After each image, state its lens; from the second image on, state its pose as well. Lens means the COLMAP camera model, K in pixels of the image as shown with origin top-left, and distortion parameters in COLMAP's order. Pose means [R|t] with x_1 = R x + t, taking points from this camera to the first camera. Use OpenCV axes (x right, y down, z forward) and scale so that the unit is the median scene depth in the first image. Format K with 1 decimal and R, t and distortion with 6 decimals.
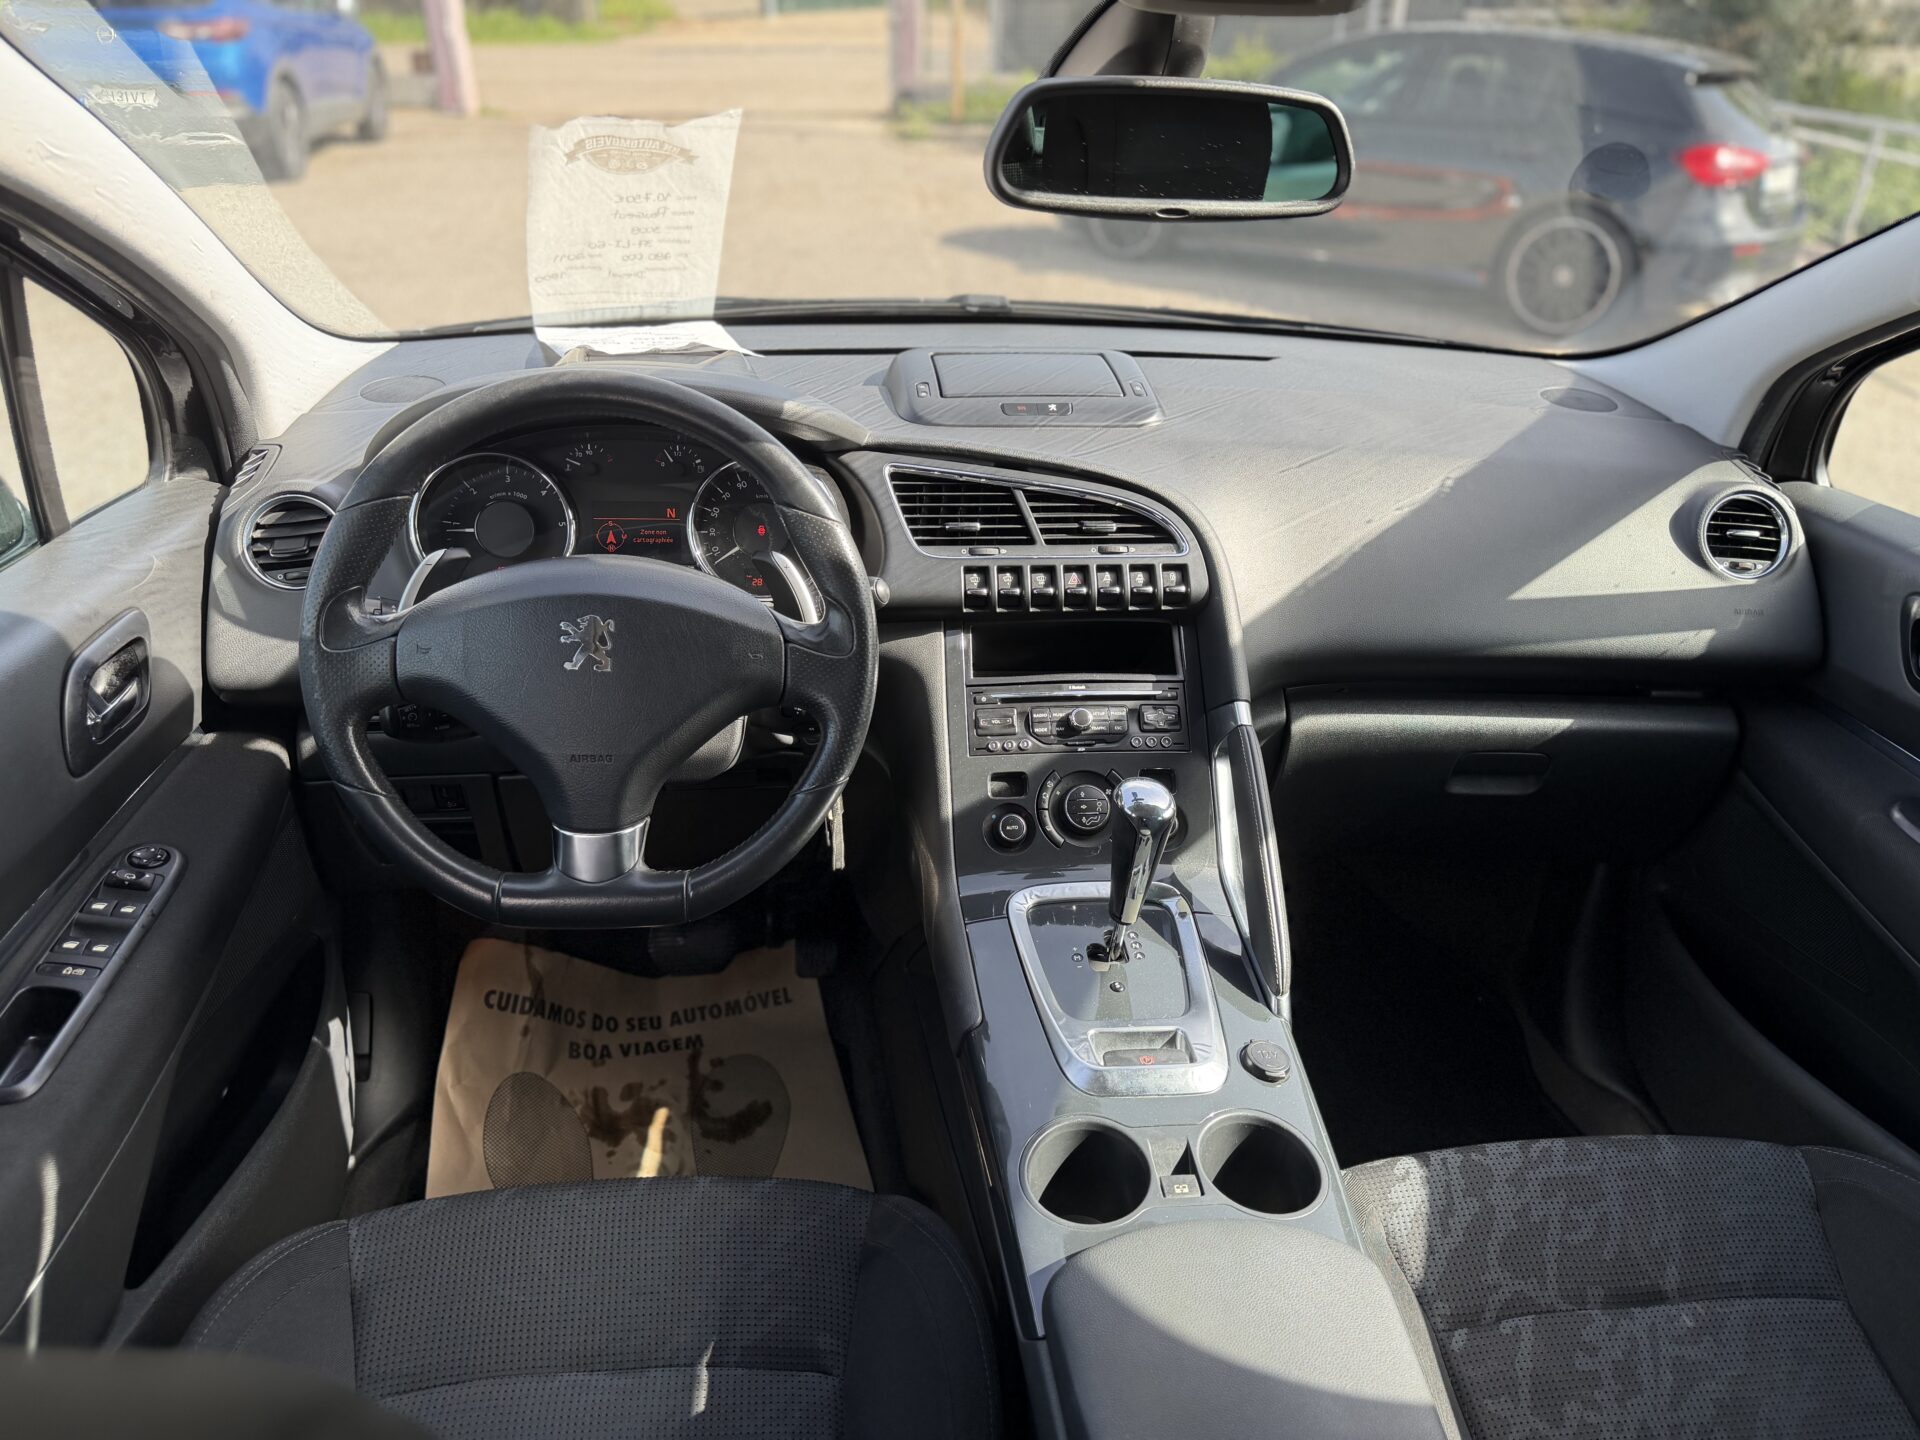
lens RADIAL K [[1300.6, 0, 975.0], [0, 1300.6, 714.9], [0, 0, 1]] dist [0.054349, -0.091349]
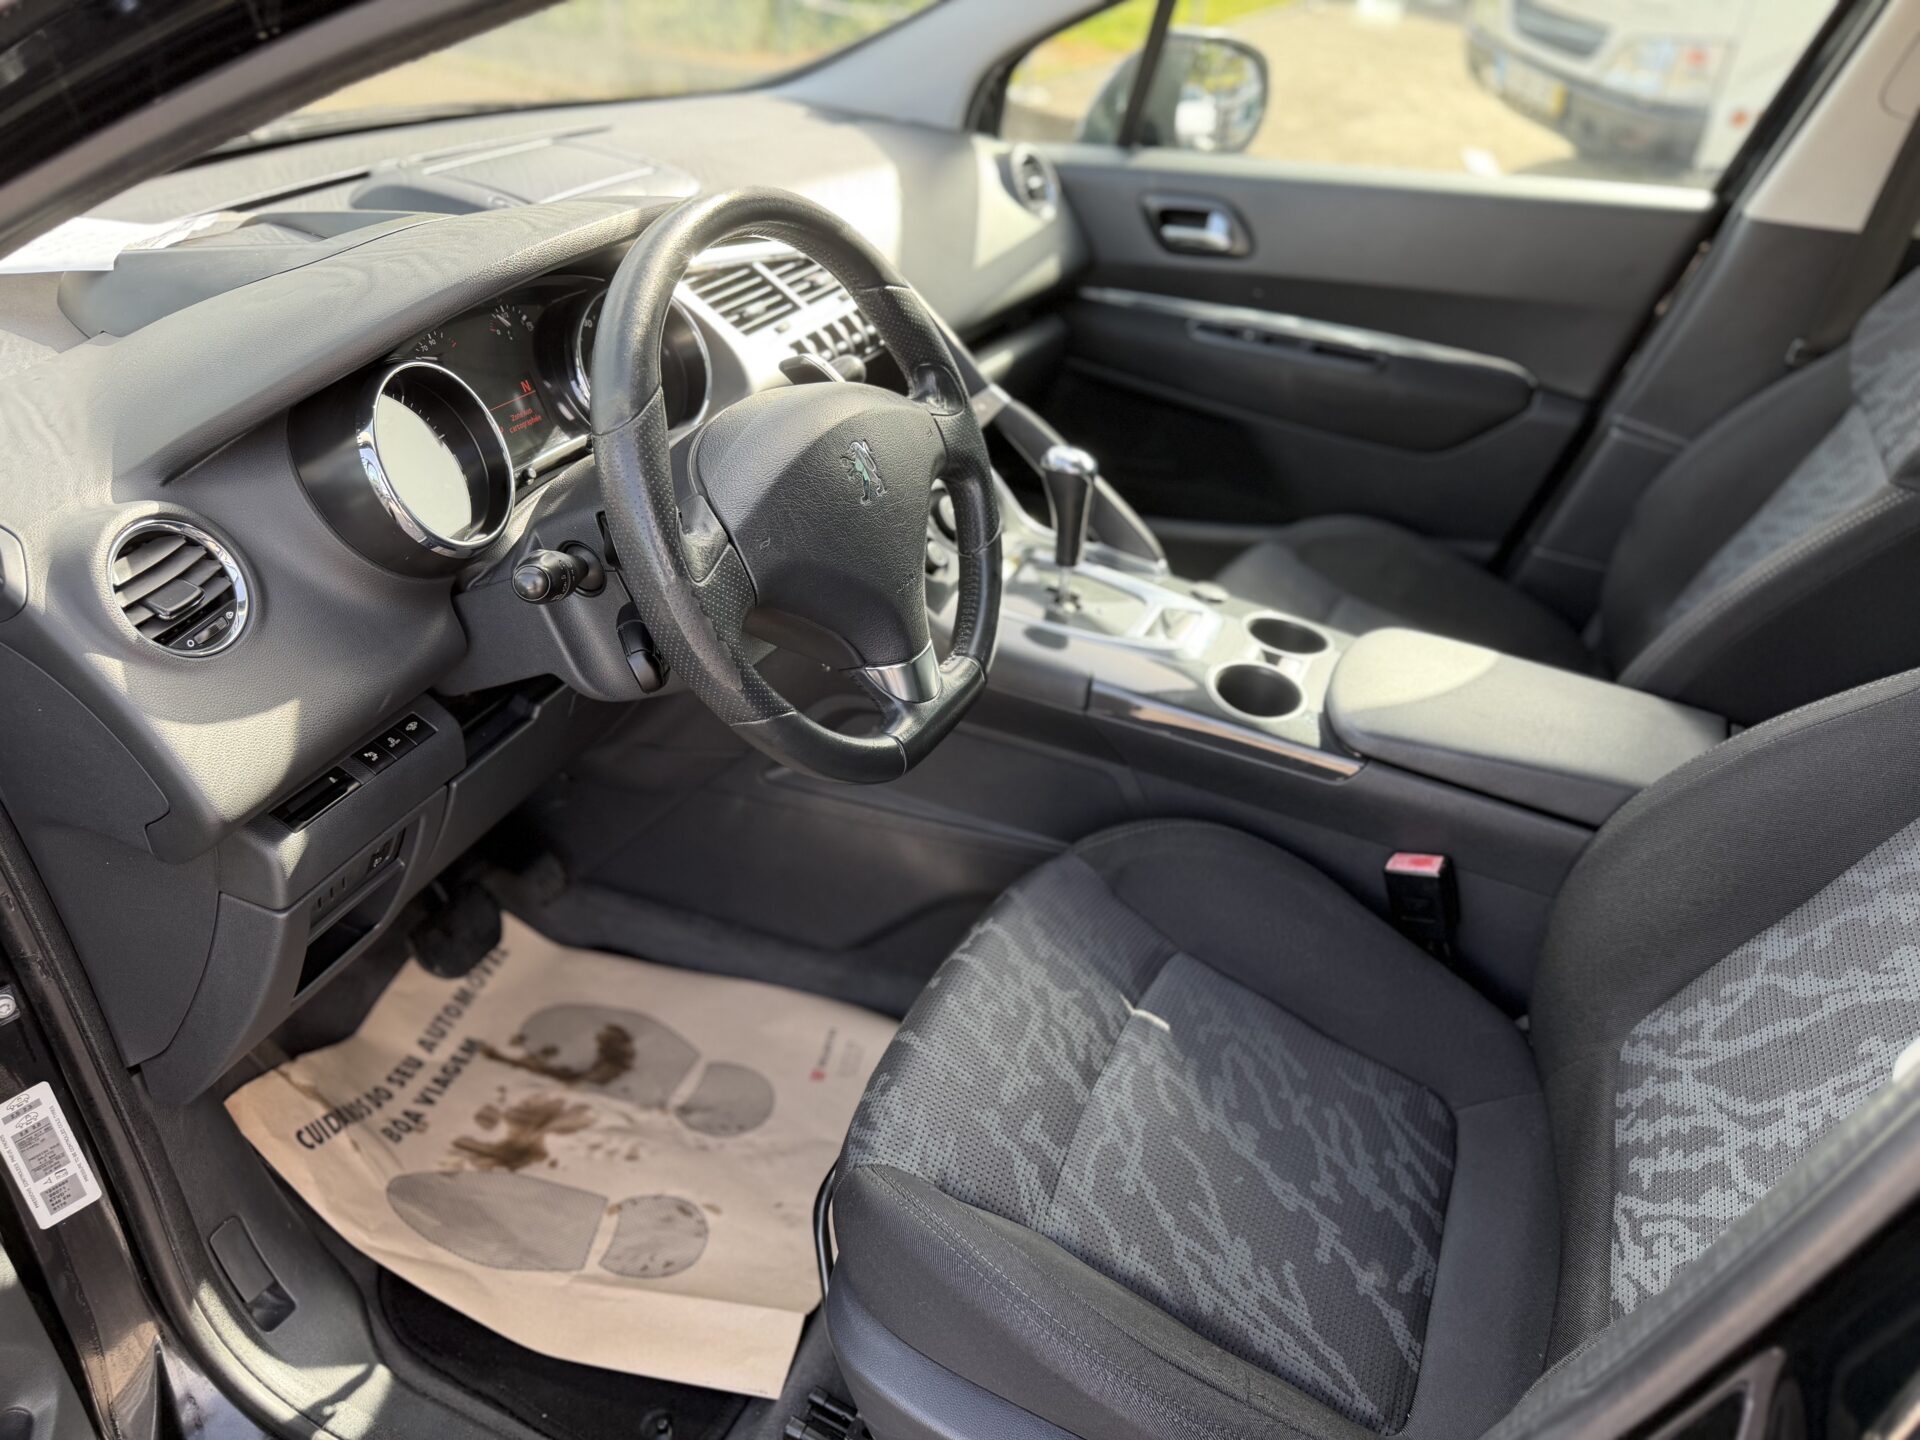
lens RADIAL K [[1300.6, 0, 975.0], [0, 1300.6, 714.9], [0, 0, 1]] dist [0.054349, -0.091349]
pose [[0.539049, -0.484314, 0.689105, -0.768002], [0.373696, 0.870735, 0.319644, -0.132952], [-0.754836, 0.085212, 0.650355, 0.251177]]
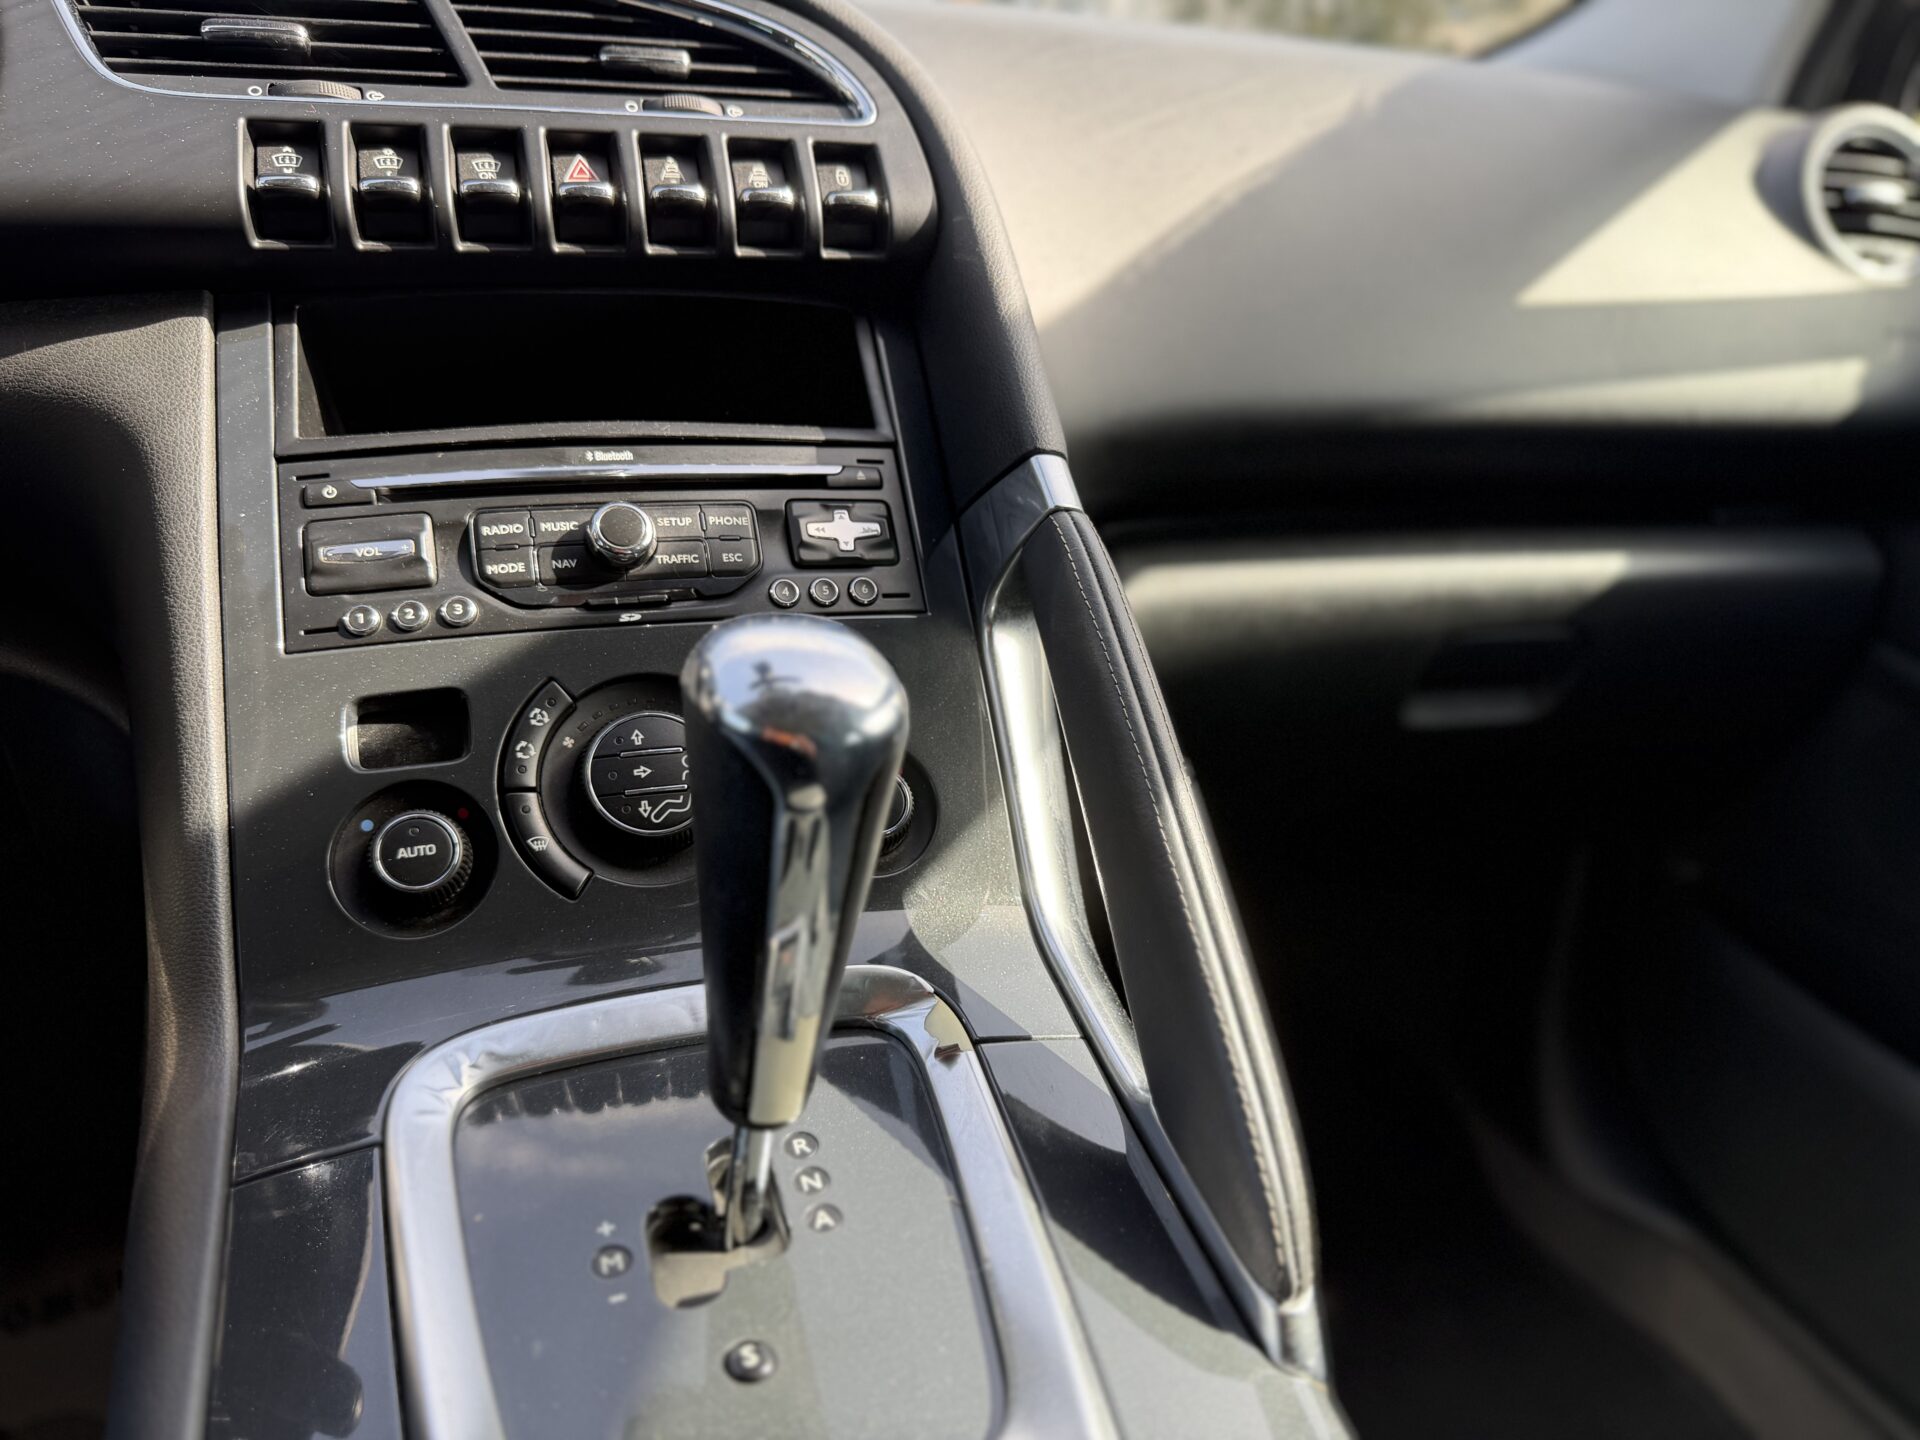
lens RADIAL K [[1300.6, 0, 975.0], [0, 1300.6, 714.9], [0, 0, 1]] dist [0.054349, -0.091349]
pose [[0.971740, -0.072719, 0.224574, 0.091170], [0.083798, 0.995672, -0.040191, 0.075449], [-0.220679, 0.057874, 0.973628, 0.625627]]
